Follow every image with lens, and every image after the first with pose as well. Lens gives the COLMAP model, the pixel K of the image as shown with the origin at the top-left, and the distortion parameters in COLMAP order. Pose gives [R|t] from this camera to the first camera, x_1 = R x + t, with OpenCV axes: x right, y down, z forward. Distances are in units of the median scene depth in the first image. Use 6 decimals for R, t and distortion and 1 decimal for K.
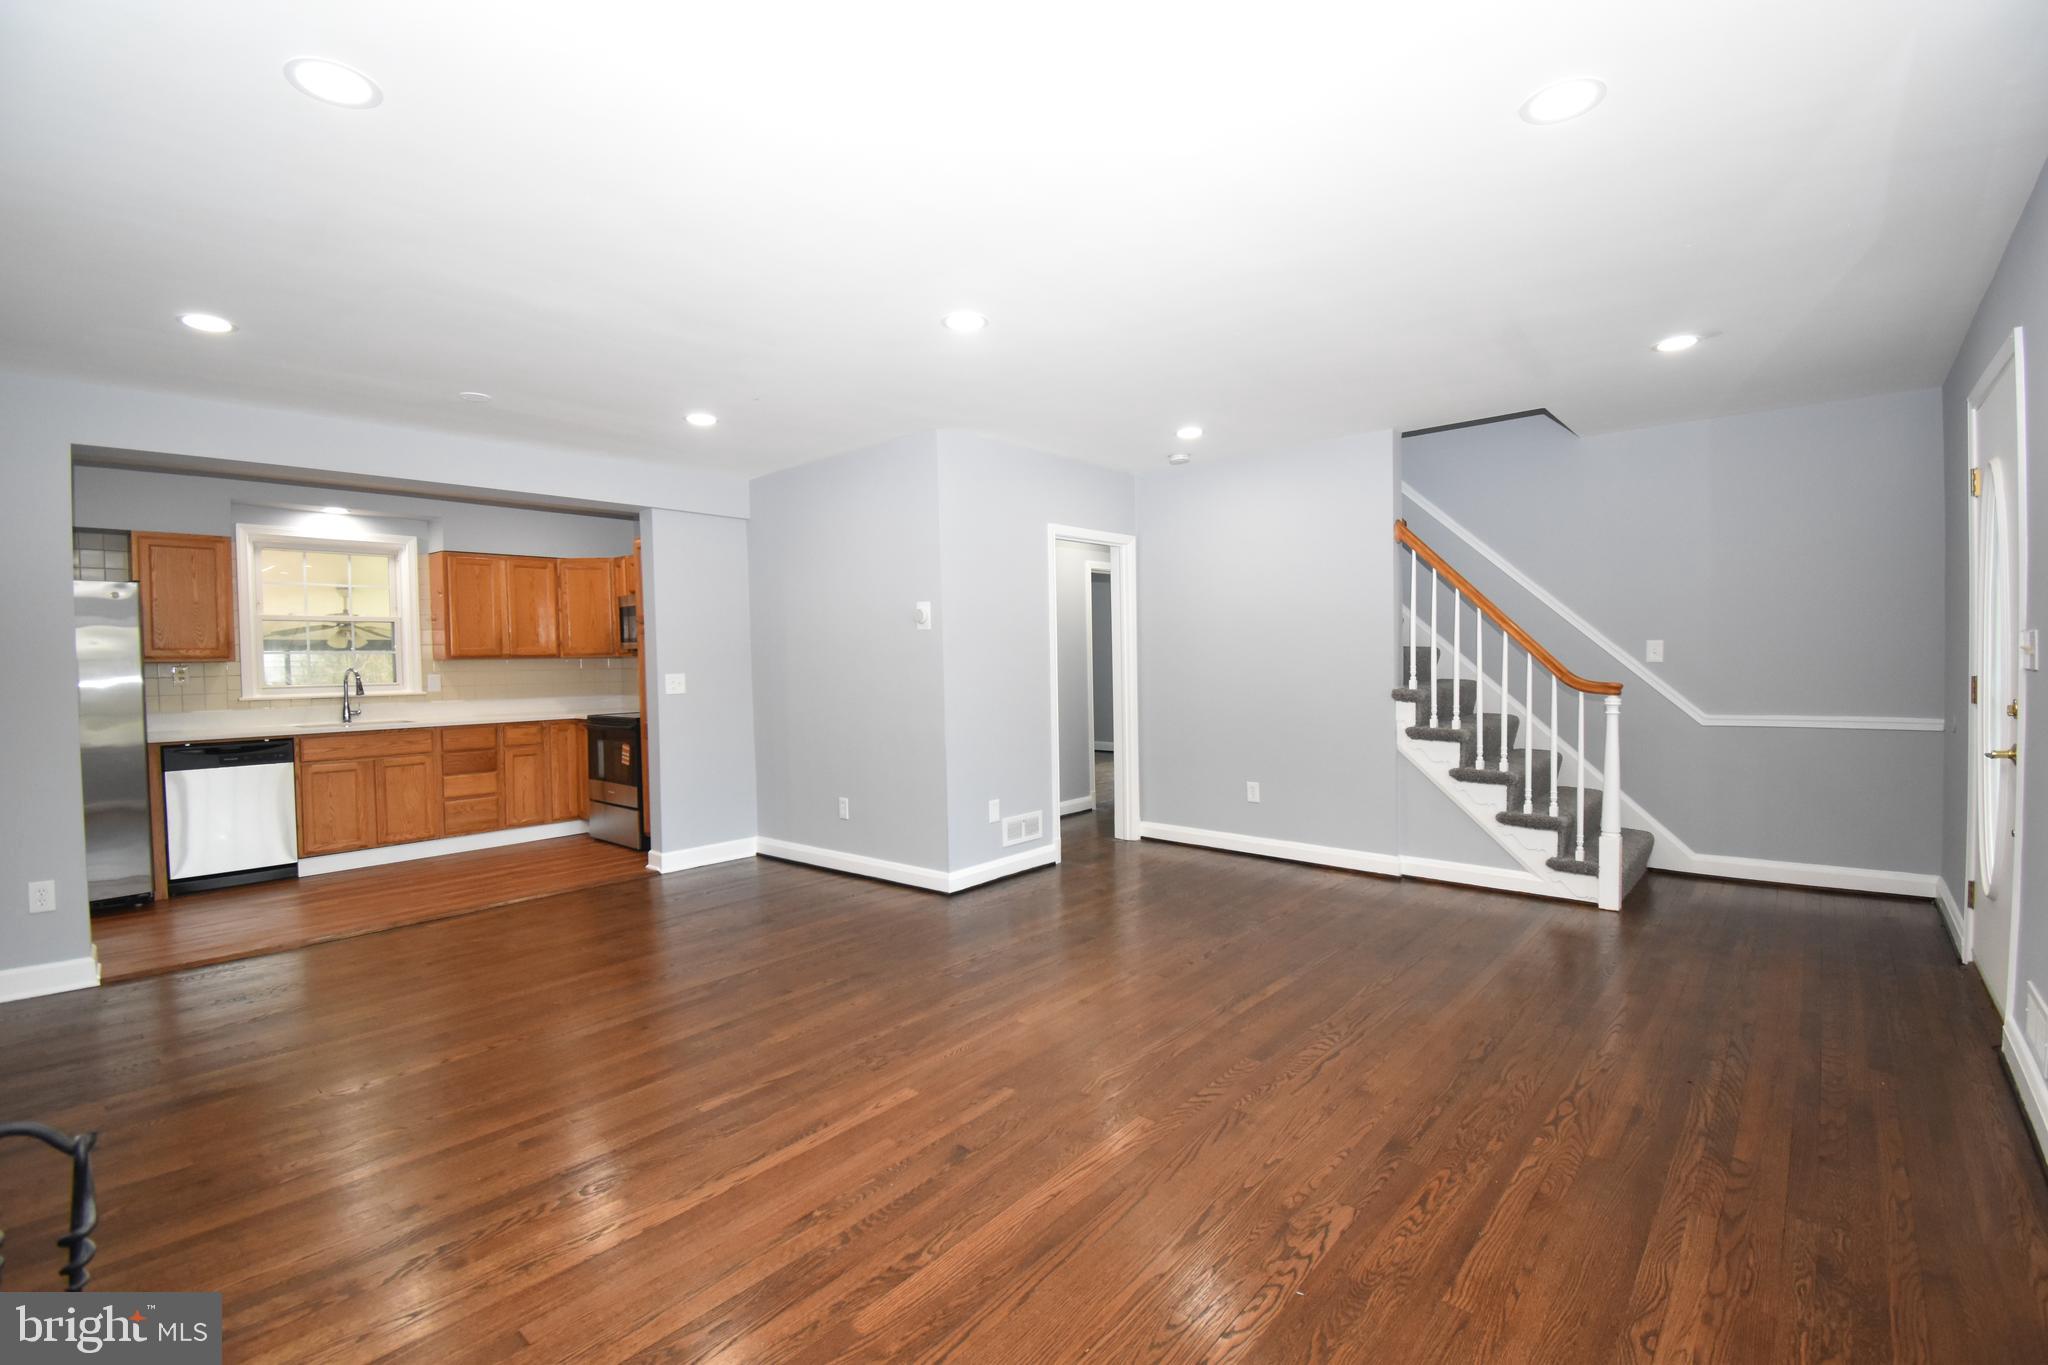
lens RADIAL K [[899.2, 0, 1030.9], [0, 899.2, 682.7], [0, 0, 1]] dist [0.026689, -0.031360]
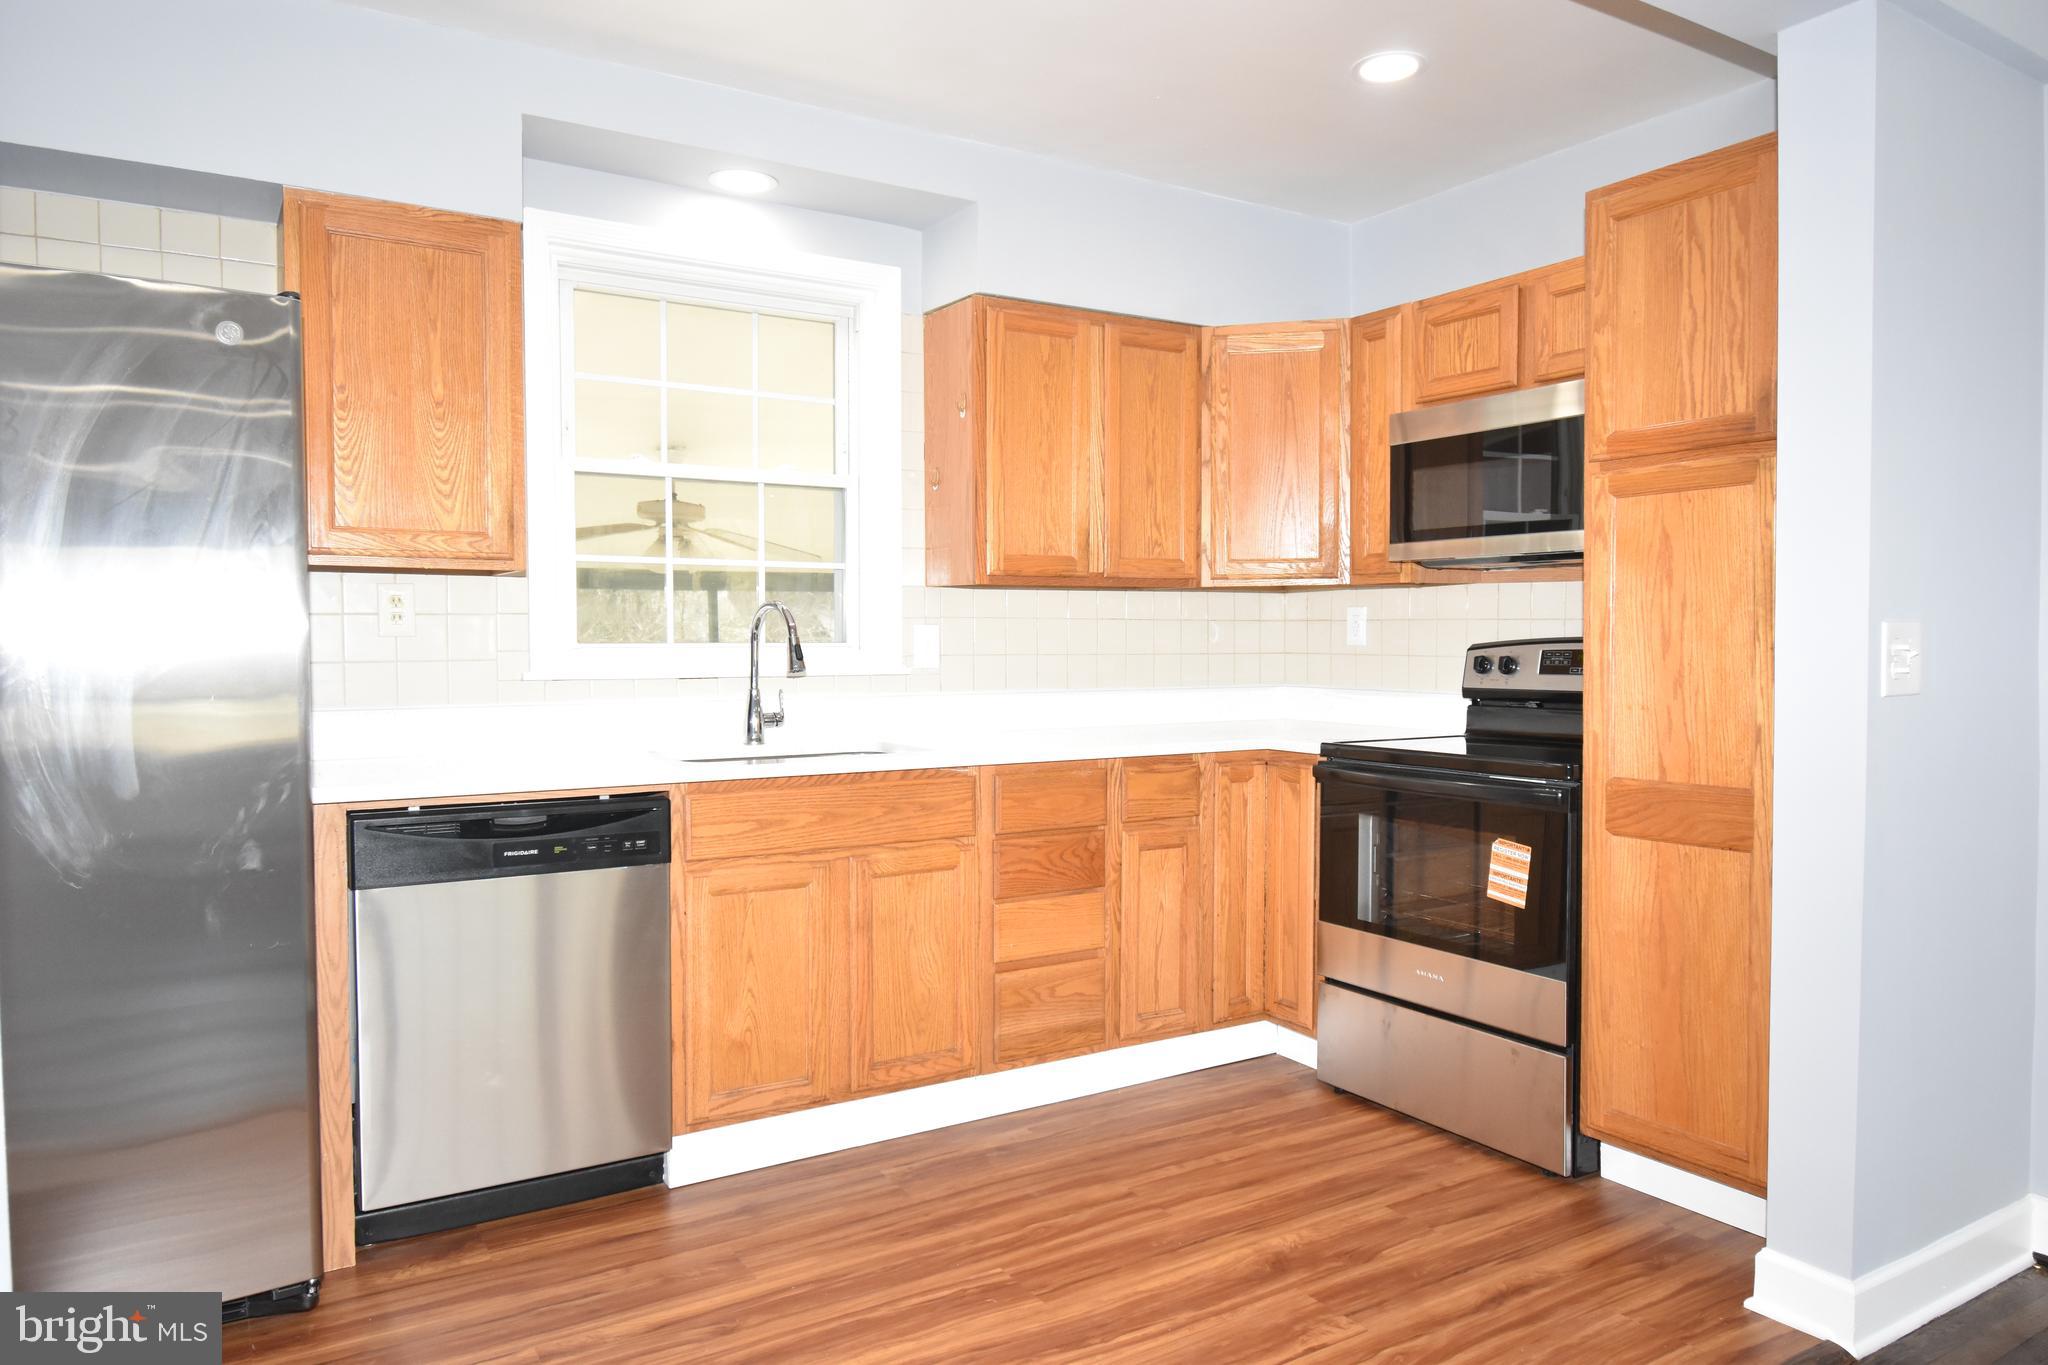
lens RADIAL K [[1341.8, 0, 1033.5], [0, 1341.8, 685.8], [0, 0, 1]] dist [0.012289, -0.027754]
pose [[0.957316, 0.026514, -0.287824, -0.543493], [-0.023313, 0.999622, 0.014543, 0.009897], [0.288101, -0.007212, 0.957573, 0.554355]]
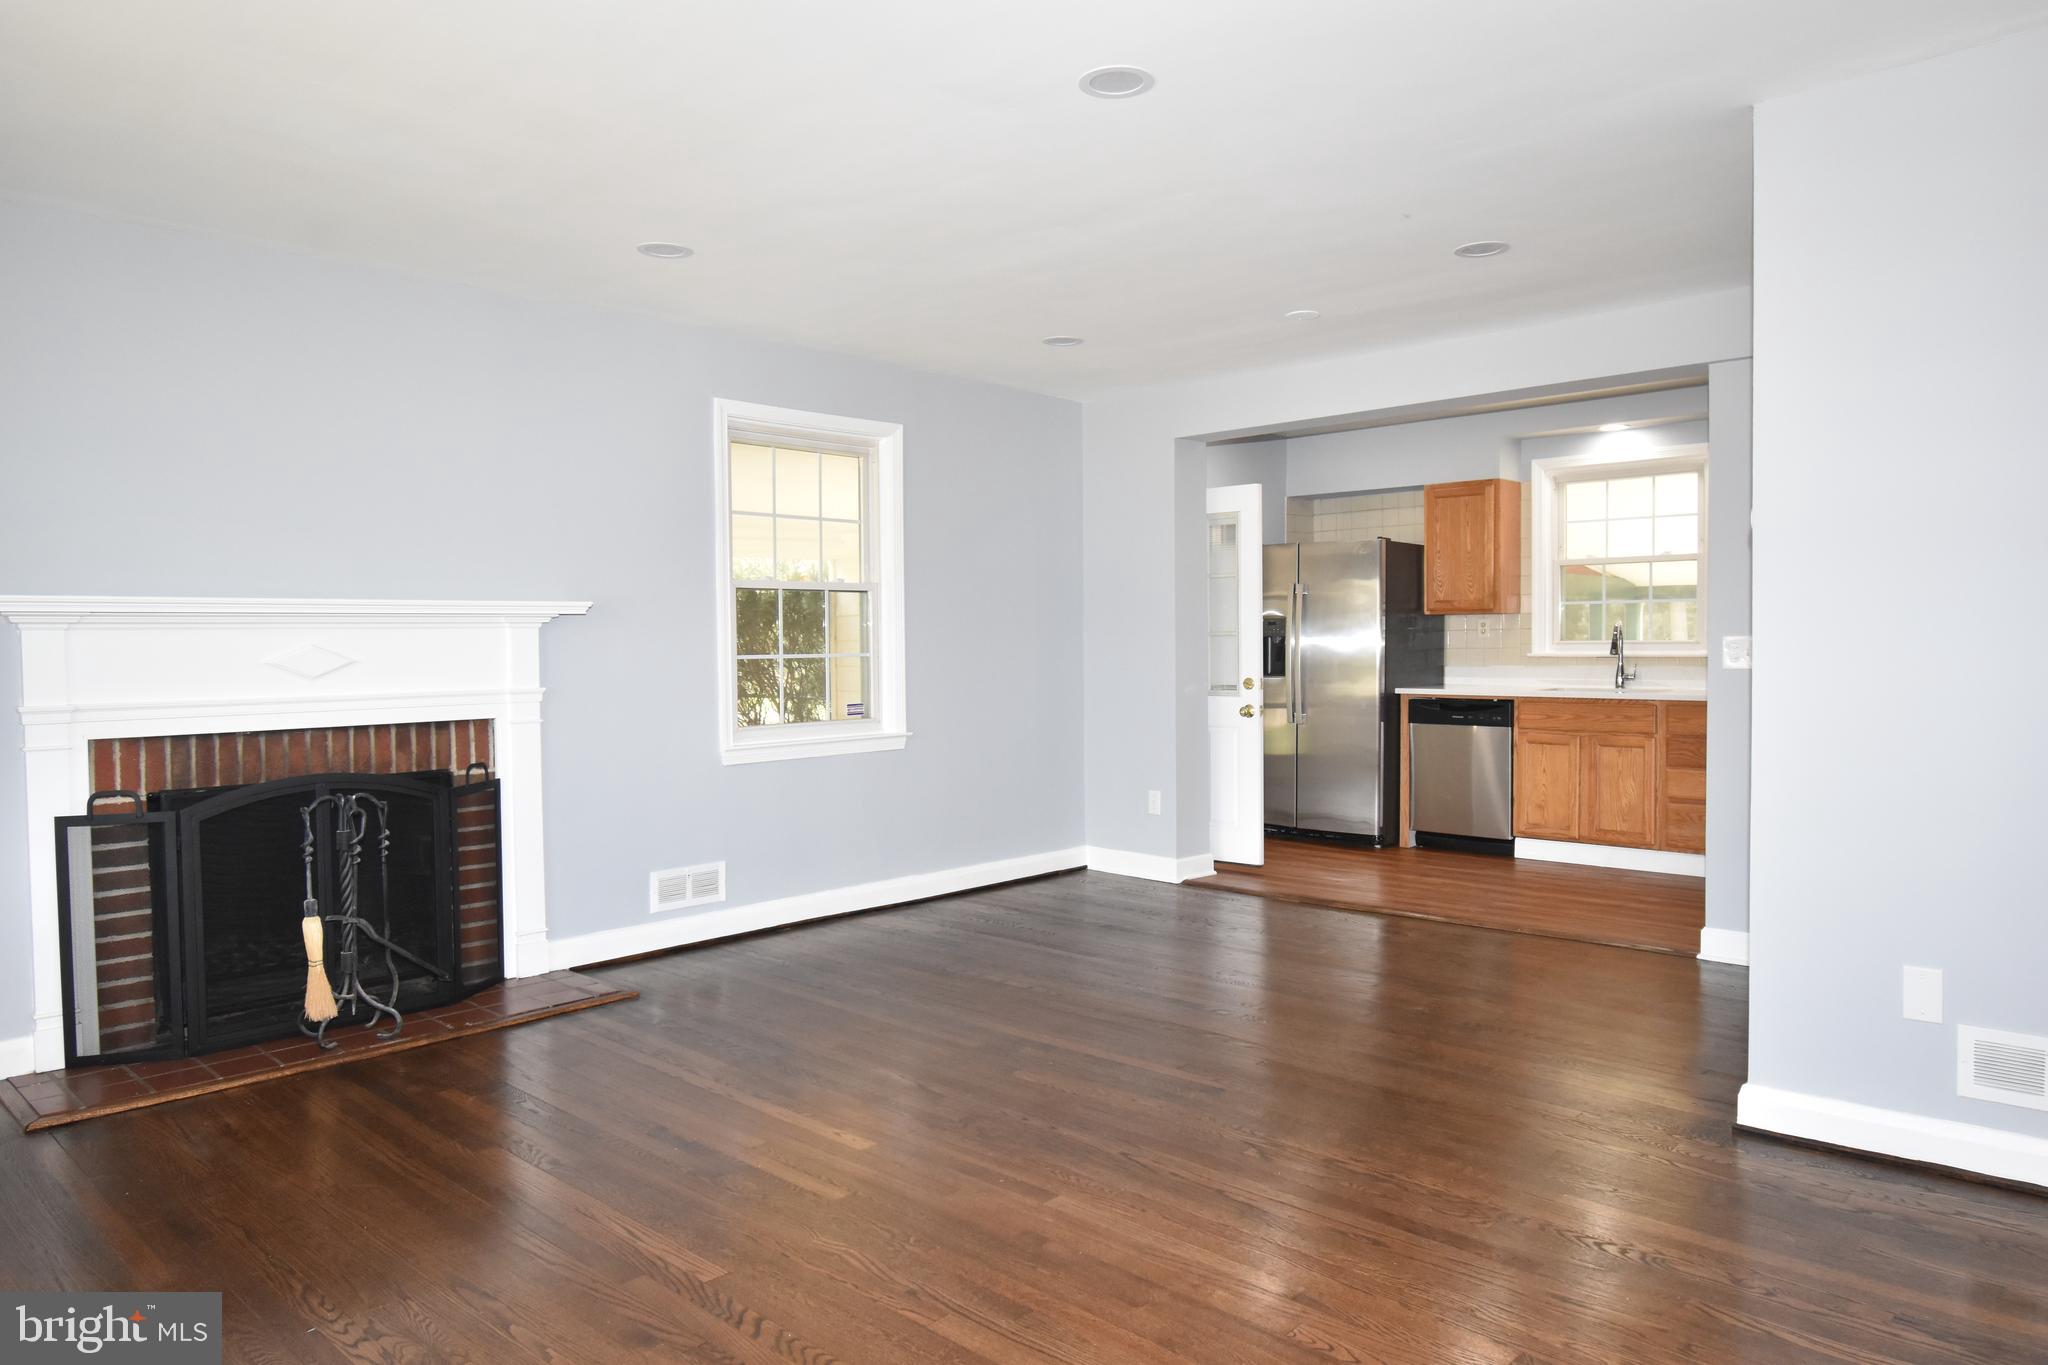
lens RADIAL K [[1341.8, 0, 1033.5], [0, 1341.8, 685.8], [0, 0, 1]] dist [0.012289, -0.027754]
pose [[-0.037357, 0.056317, -0.997714, 0.524746], [-0.015436, 0.998259, 0.056926, -0.020855], [0.999183, 0.017527, -0.036422, 0.584691]]
